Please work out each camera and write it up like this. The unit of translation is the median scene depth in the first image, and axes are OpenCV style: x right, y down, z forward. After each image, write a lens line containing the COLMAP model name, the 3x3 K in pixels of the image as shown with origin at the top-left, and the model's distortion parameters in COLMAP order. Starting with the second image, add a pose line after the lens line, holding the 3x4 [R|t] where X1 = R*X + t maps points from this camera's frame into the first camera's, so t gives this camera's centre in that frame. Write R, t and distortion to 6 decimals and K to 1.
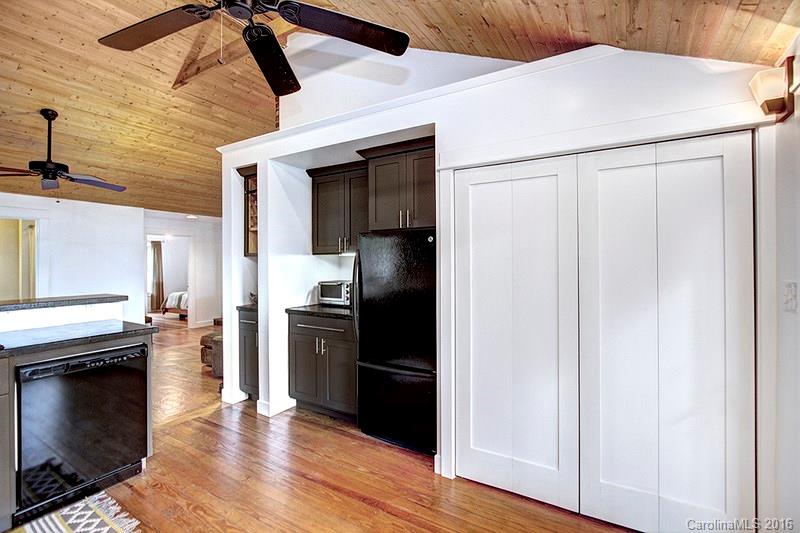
lens RADIAL K [[369.9, 0, 402.5], [0, 369.9, 263.8], [0, 0, 1]] dist [-0.016949, 0.001443]
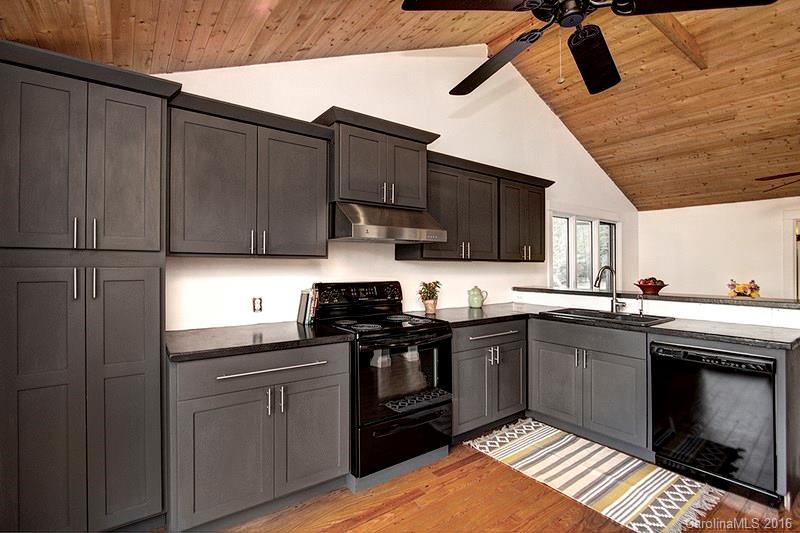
lens RADIAL K [[369.9, 0, 401.6], [0, 369.9, 263.1], [0, 0, 1]] dist [-0.016949, 0.001443]
pose [[-0.383183, 0.004173, -0.923663, 0.448119], [0.001941, 0.999991, 0.003712, -0.011118], [0.923670, -0.000370, -0.383188, 0.568529]]
